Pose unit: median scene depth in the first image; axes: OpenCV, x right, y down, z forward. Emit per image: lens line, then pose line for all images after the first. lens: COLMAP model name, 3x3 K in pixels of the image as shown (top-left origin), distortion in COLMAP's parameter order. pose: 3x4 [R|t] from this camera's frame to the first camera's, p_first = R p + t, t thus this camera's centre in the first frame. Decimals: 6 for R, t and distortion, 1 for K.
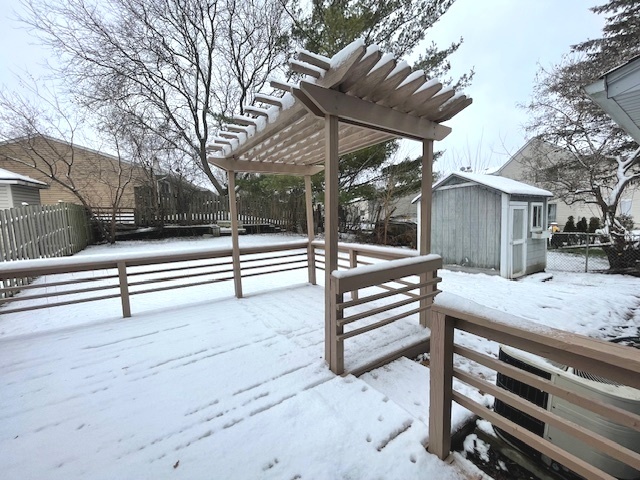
lens RADIAL K [[258.9, 0, 320.0], [0, 258.9, 240.0], [0, 0, 1]] dist [-0.003518, 0.000300]
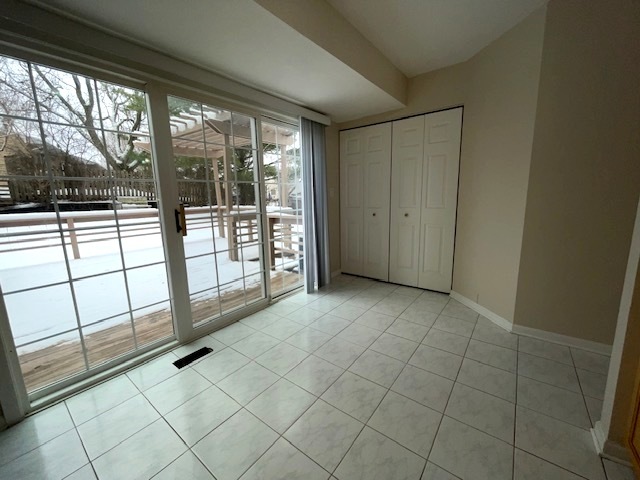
lens RADIAL K [[258.9, 0, 320.0], [0, 258.9, 240.0], [0, 0, 1]] dist [-0.003518, 0.000300]
pose [[0.947573, -0.045078, 0.316344, 0.010632], [0.021529, 0.996756, 0.077547, 0.031895], [-0.318814, -0.066671, 0.945470, -0.184874]]
